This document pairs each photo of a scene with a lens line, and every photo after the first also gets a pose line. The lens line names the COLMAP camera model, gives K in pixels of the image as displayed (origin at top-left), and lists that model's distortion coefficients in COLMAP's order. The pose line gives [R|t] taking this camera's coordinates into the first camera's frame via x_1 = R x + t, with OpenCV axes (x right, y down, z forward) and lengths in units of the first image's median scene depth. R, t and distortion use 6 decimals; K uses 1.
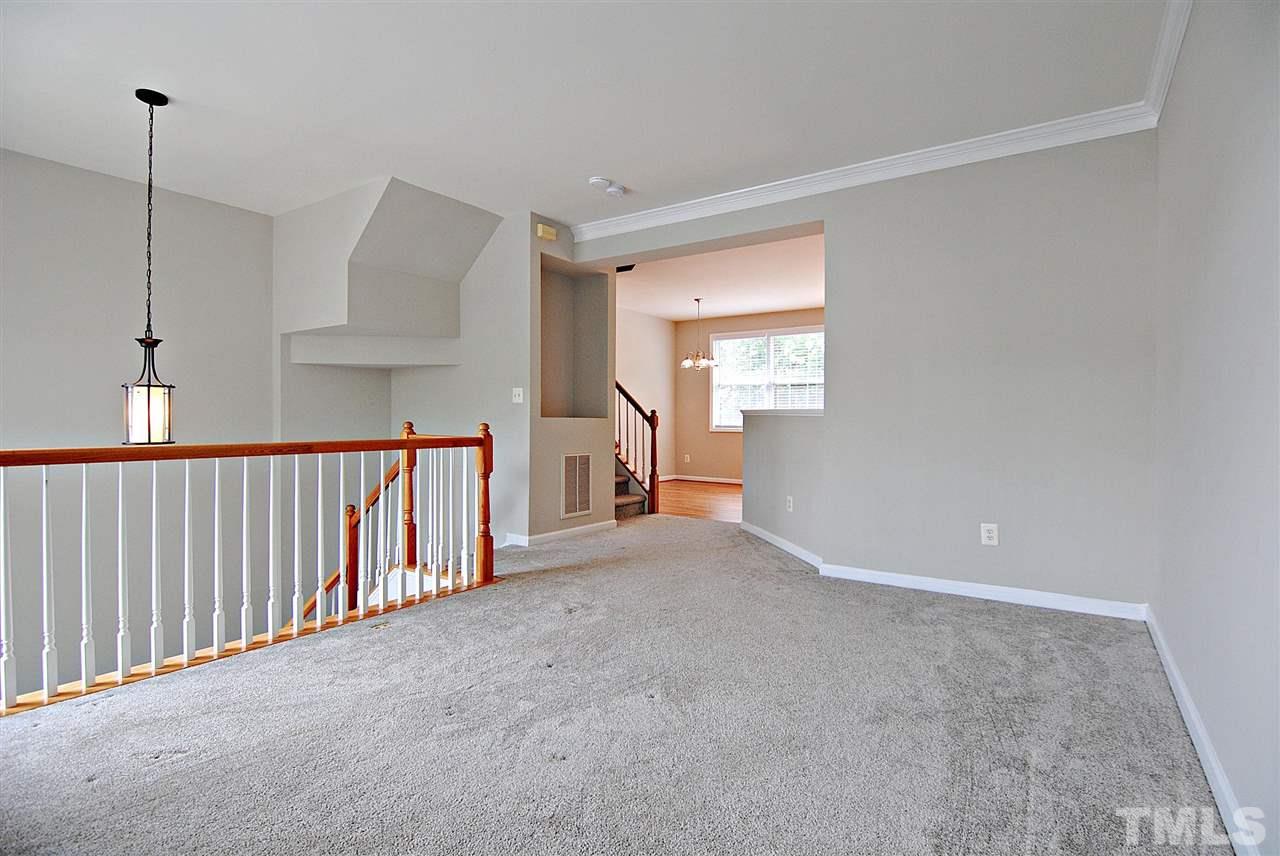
lens RADIAL K [[624.1, 0, 640.0], [0, 624.1, 428.0], [0, 0, 1]] dist [0.000035, -0.016993]
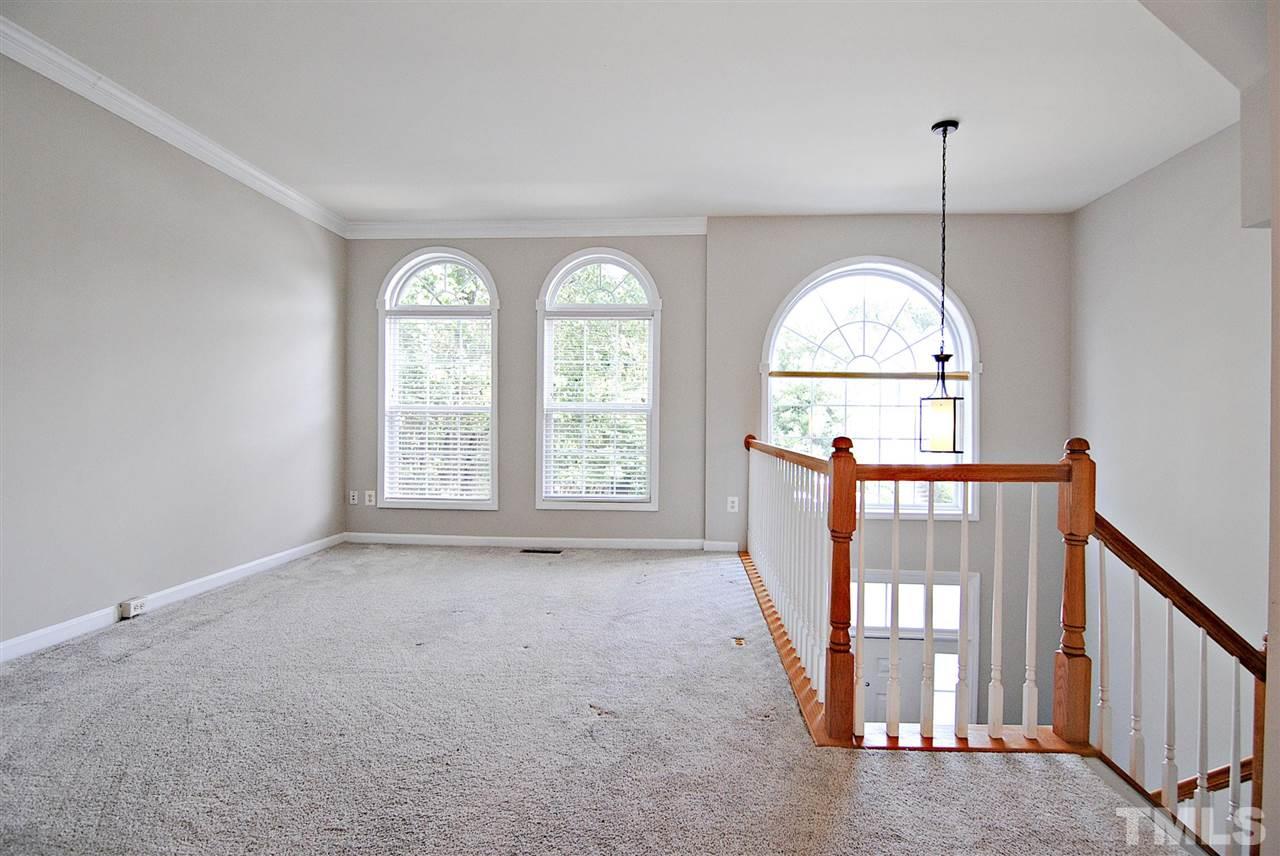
lens RADIAL K [[639.5, 0, 640.0], [0, 639.5, 428.0], [0, 0, 1]] dist [-0.001109, -0.000265]
pose [[-0.861014, -0.011713, -0.508446, 0.215211], [-0.021468, 0.999681, 0.013325, -0.021360], [0.508128, 0.022388, -0.860991, 1.664945]]
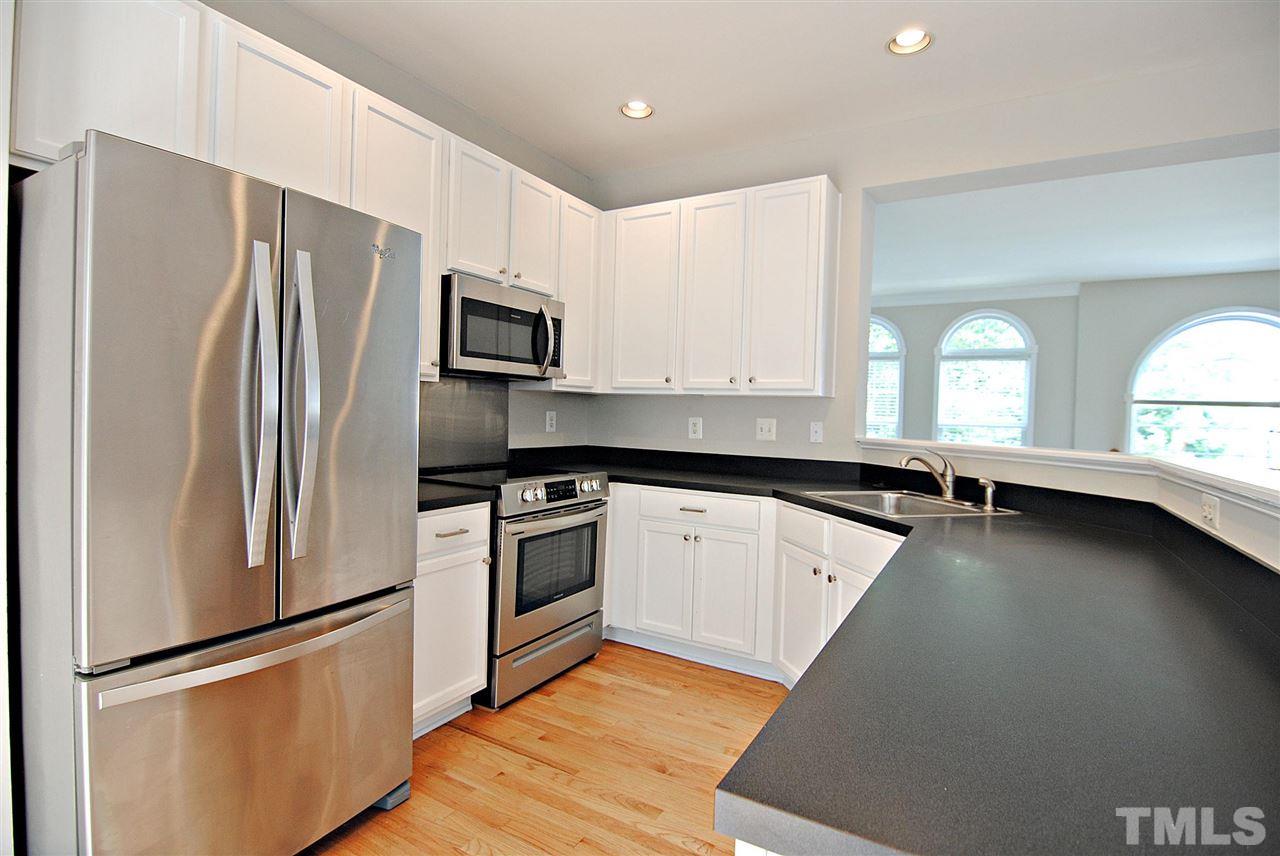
lens RADIAL K [[612.9, 0, 640.0], [0, 612.9, 428.0], [0, 0, 1]] dist [-0.000031, -0.019470]
pose [[-0.997339, -0.032904, -0.065063, 0.821478], [-0.035353, 0.998695, 0.036858, -0.072944], [0.063765, 0.039061, -0.997200, 2.286917]]
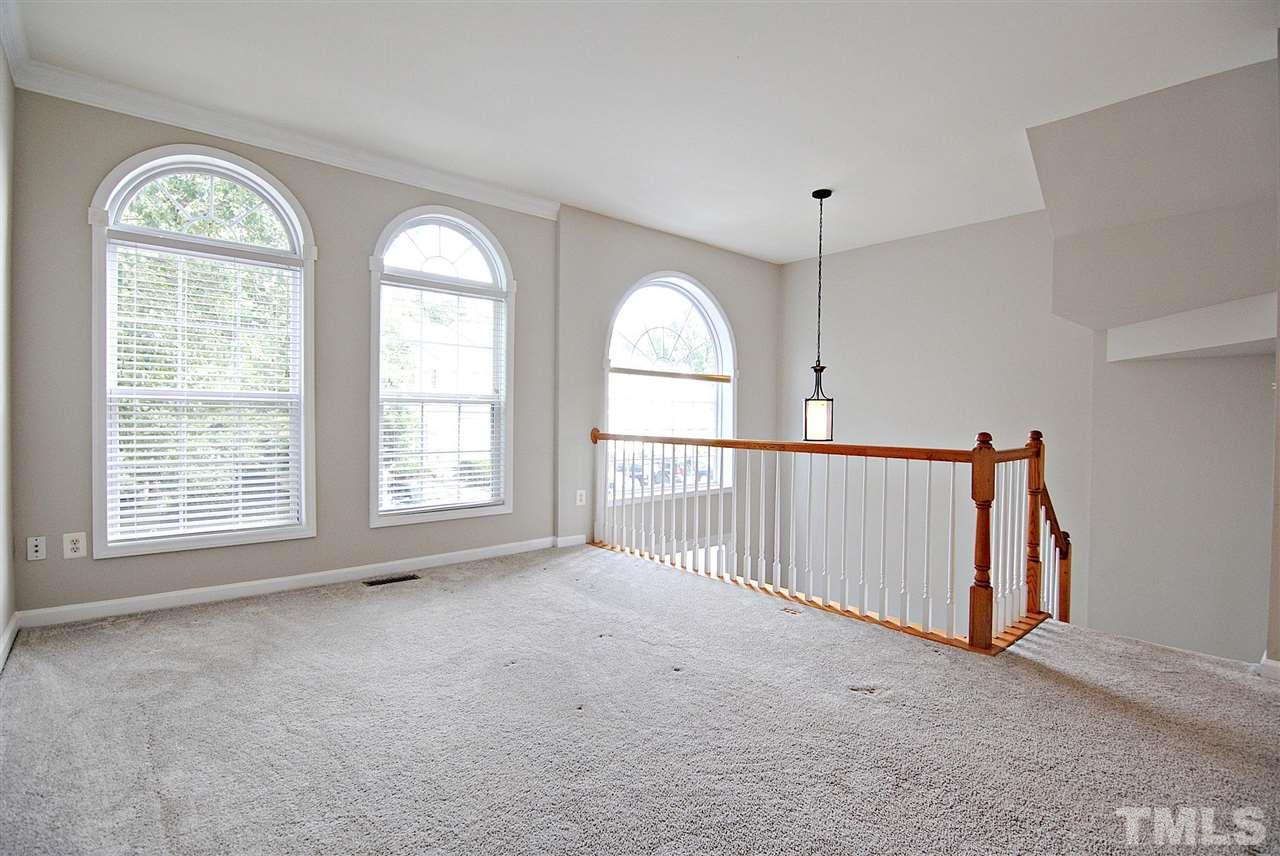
lens RADIAL K [[624.1, 0, 640.0], [0, 624.1, 428.0], [0, 0, 1]] dist [0.000035, -0.016993]
pose [[-0.241567, 0.008466, -0.970347, 0.676892], [-0.023615, 0.999615, 0.014601, -0.015475], [0.970097, 0.026442, -0.241274, 0.938838]]
